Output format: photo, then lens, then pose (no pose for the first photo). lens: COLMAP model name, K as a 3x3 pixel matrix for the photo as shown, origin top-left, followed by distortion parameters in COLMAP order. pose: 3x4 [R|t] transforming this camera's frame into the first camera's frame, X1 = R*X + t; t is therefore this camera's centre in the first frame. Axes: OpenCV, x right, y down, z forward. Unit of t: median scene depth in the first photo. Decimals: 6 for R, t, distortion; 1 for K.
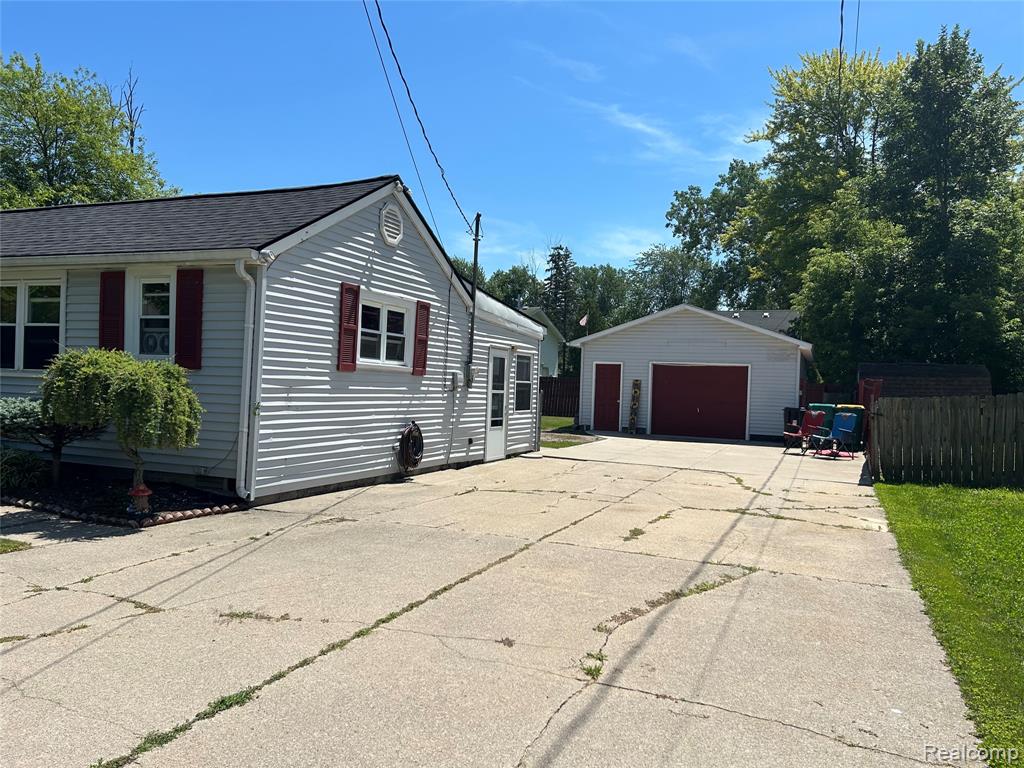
lens RADIAL K [[770.2, 0, 515.8], [0, 770.2, 390.4], [0, 0, 1]] dist [0.059300, -0.058916]
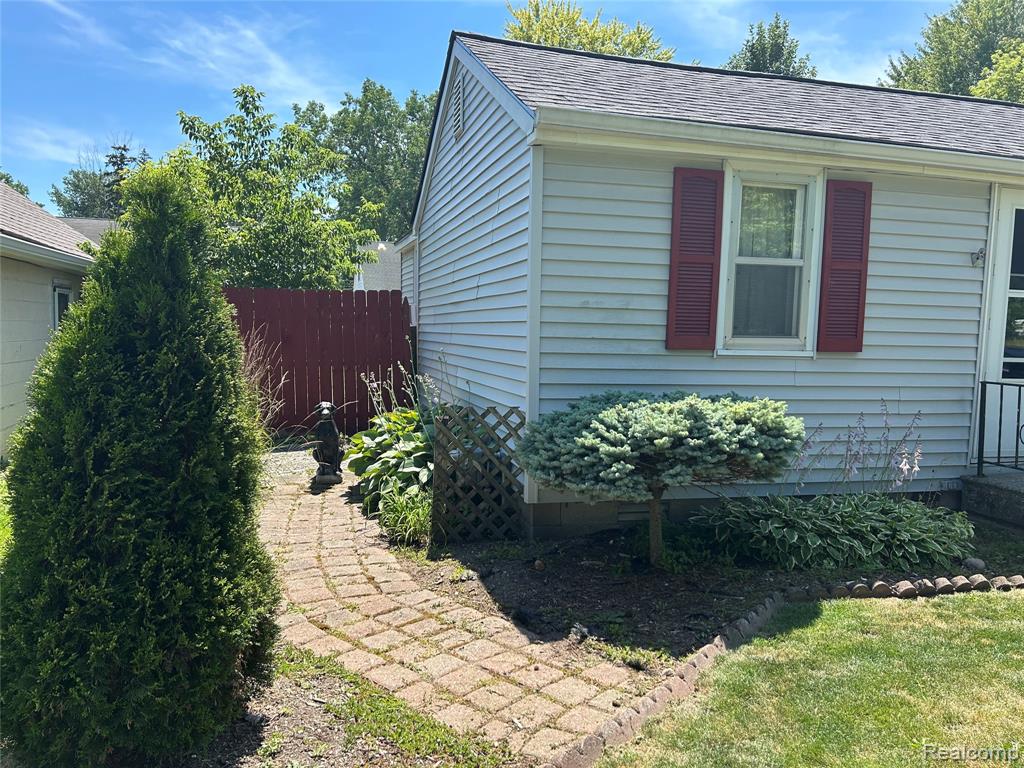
lens RADIAL K [[770.2, 0, 514.5], [0, 770.2, 386.9], [0, 0, 1]] dist [0.059300, -0.058916]
pose [[0.781451, -0.065805, 0.620488, -1.491446], [0.009450, 0.995557, 0.093681, -0.065124], [-0.623896, -0.067343, 0.778601, 0.824808]]
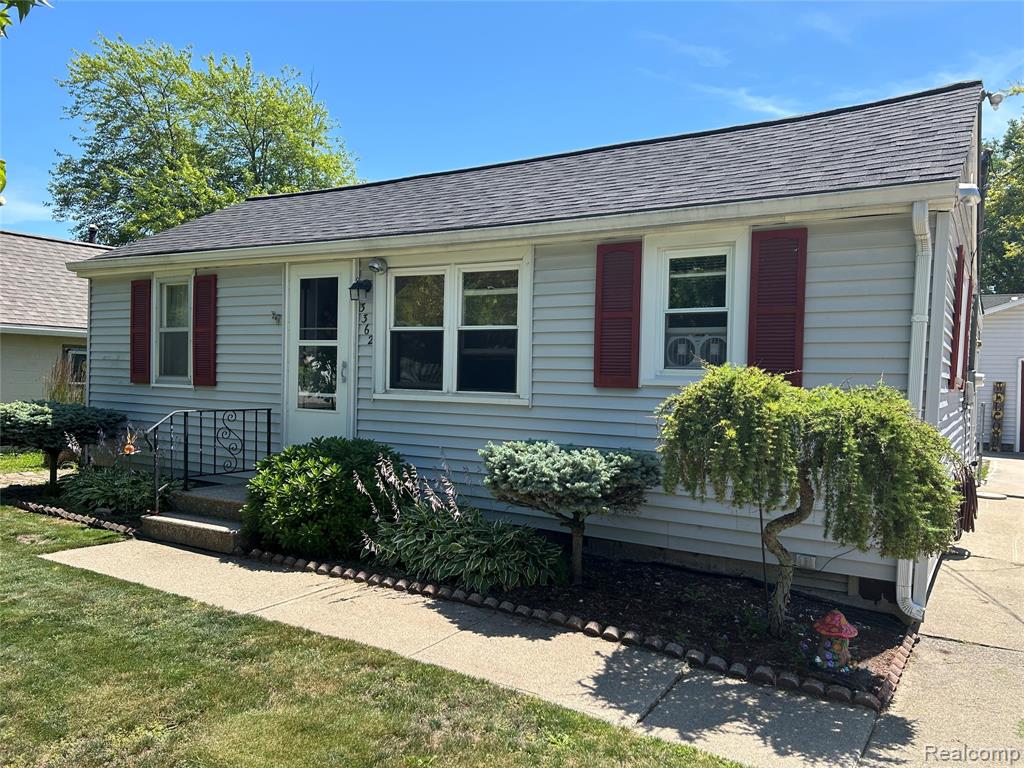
lens RADIAL K [[770.2, 0, 511.1], [0, 770.2, 387.5], [0, 0, 1]] dist [0.059300, -0.058916]
pose [[0.986301, -0.009486, -0.164685, -0.465668], [0.009595, 0.999954, -0.000130, -0.029796], [0.164679, -0.001452, 0.986346, 0.322818]]
